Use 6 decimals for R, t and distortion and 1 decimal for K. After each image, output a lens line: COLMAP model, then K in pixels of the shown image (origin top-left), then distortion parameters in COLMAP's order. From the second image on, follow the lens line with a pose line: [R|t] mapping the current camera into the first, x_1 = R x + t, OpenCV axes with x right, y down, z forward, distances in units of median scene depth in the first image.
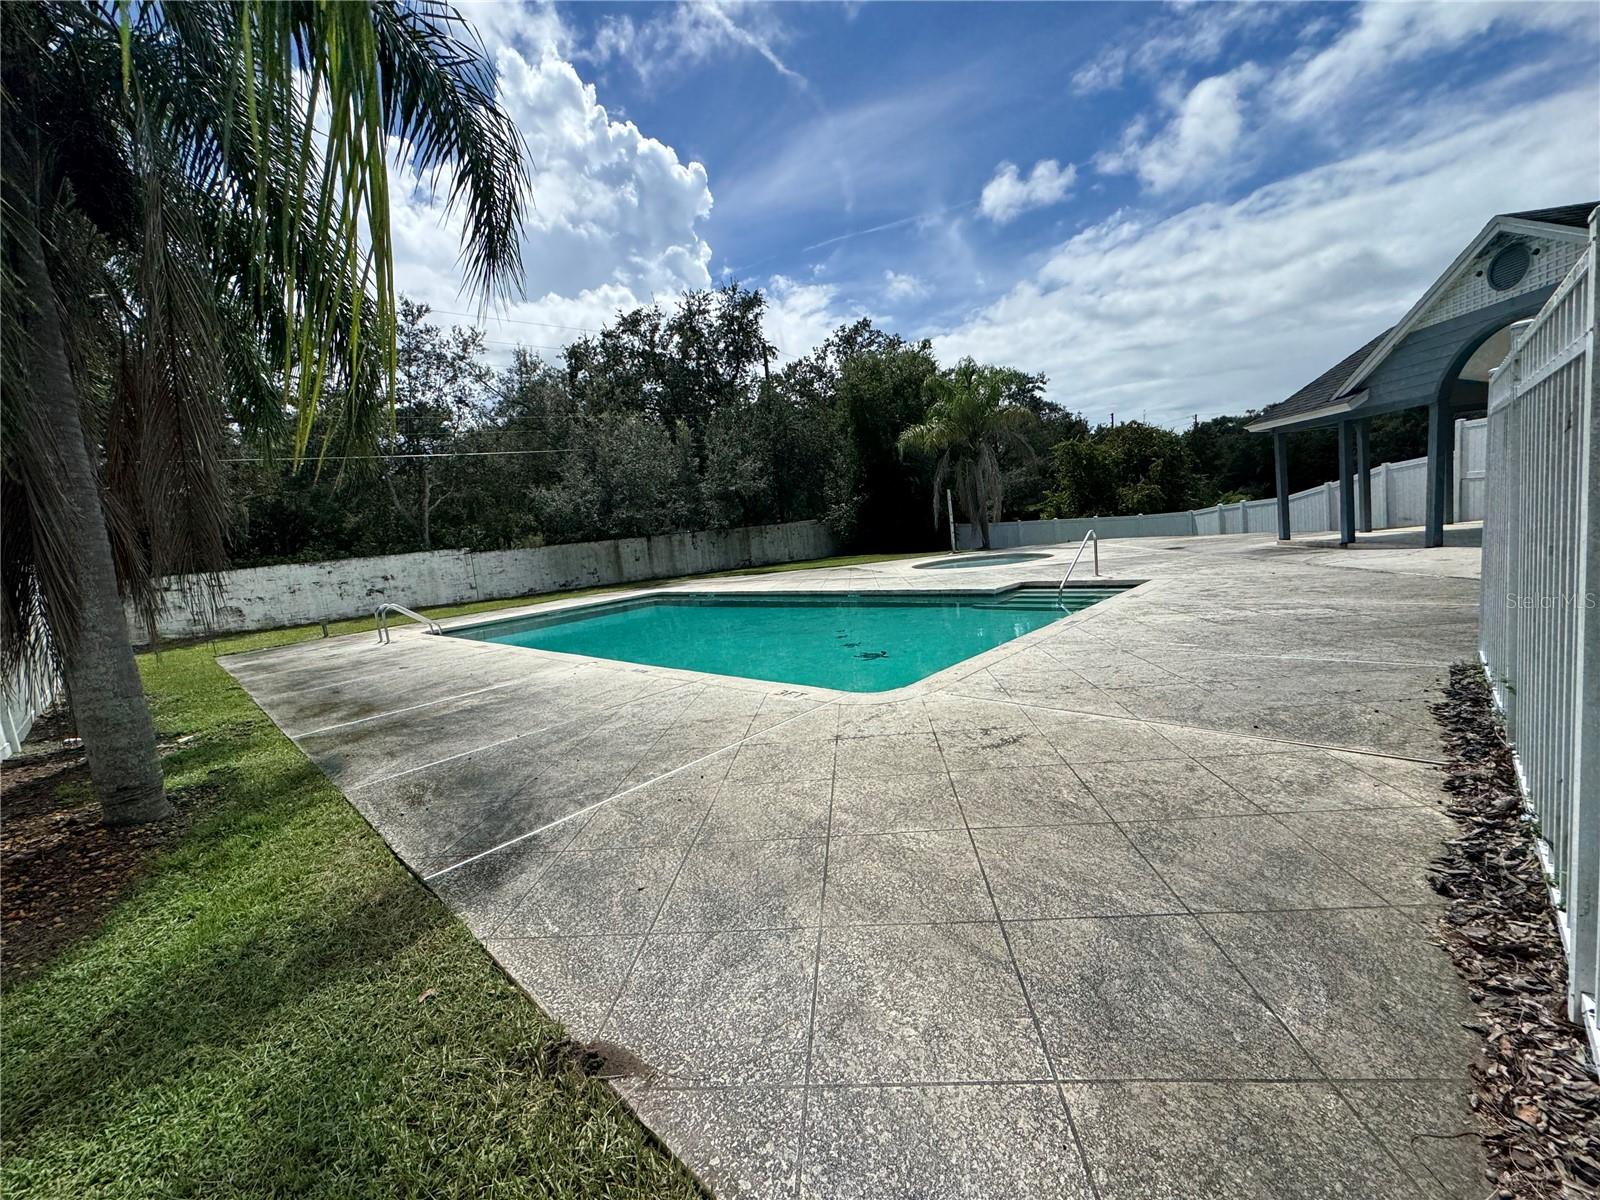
lens RADIAL K [[633.5, 0, 784.8], [0, 633.5, 616.3], [0, 0, 1]] dist [-0.003527, 0.000318]
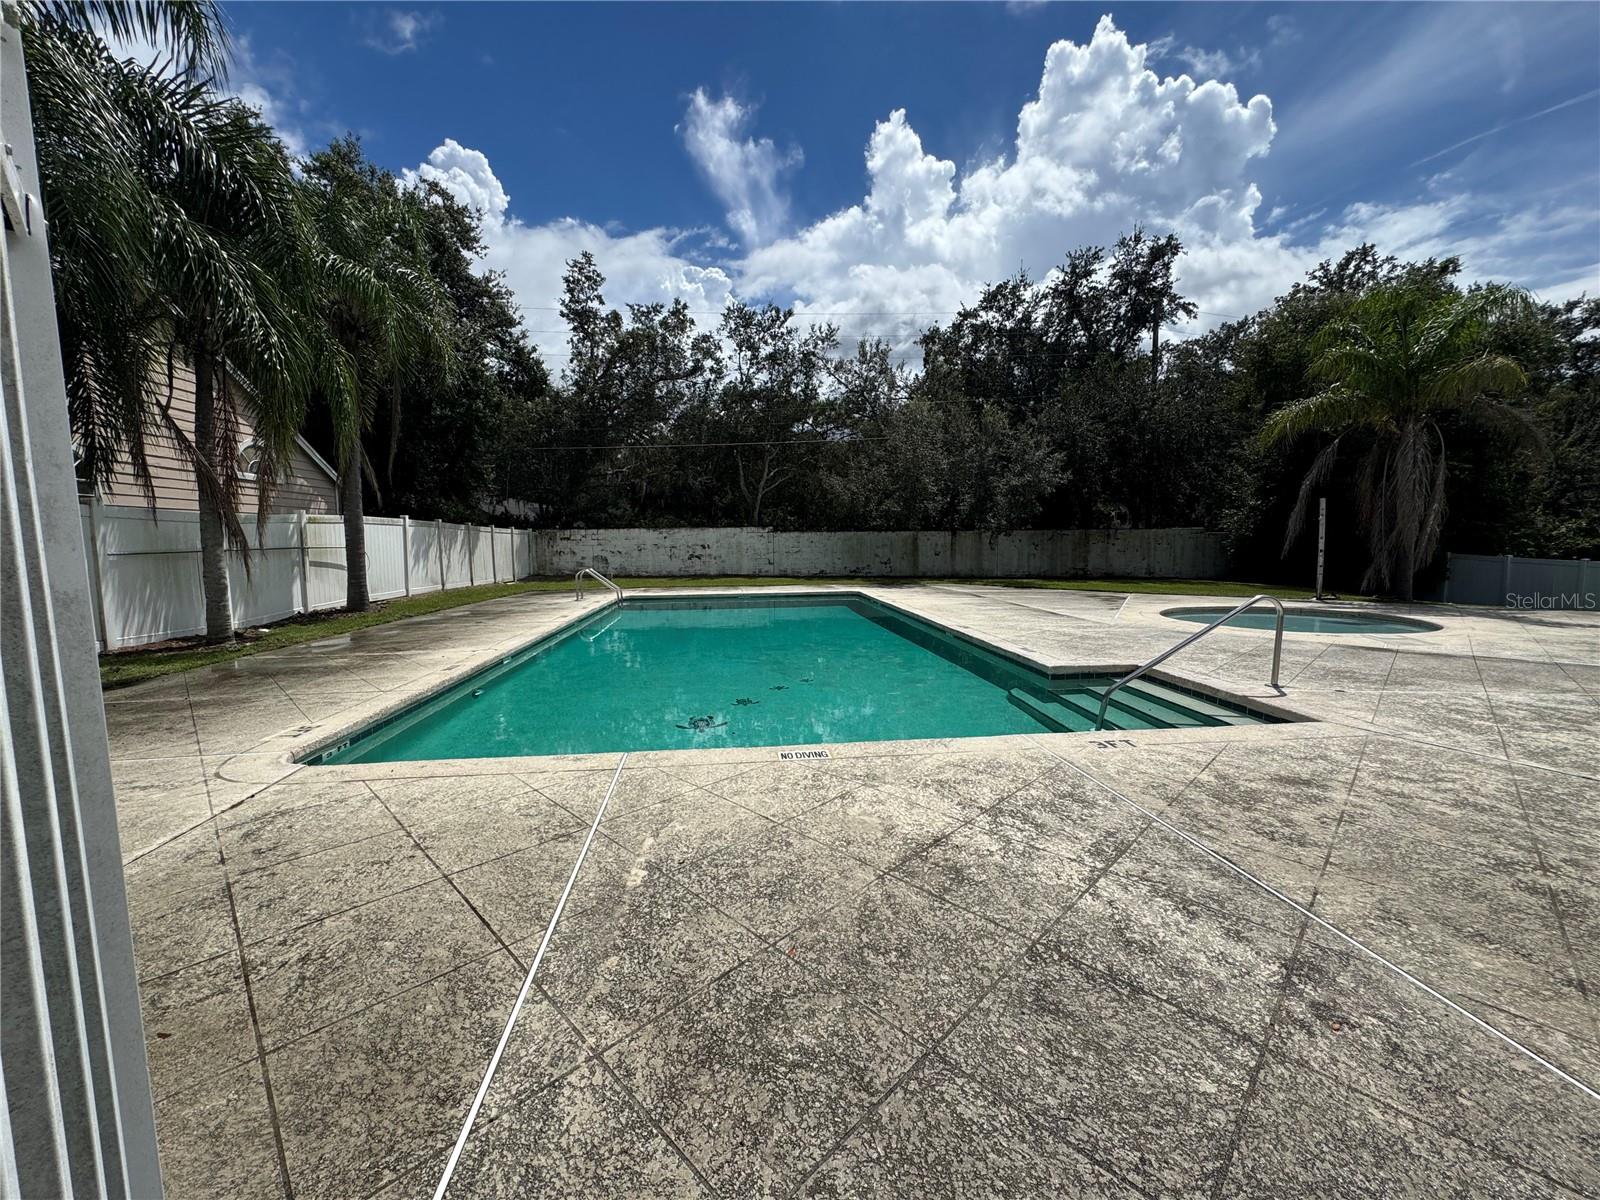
lens RADIAL K [[633.5, 0, 794.7], [0, 633.5, 604.9], [0, 0, 1]] dist [-0.003527, 0.000318]
pose [[0.775073, 0.156841, -0.612097, 0.146616], [-0.155053, 0.986296, 0.056387, -0.027880], [0.612552, 0.051204, 0.788770, 0.107247]]
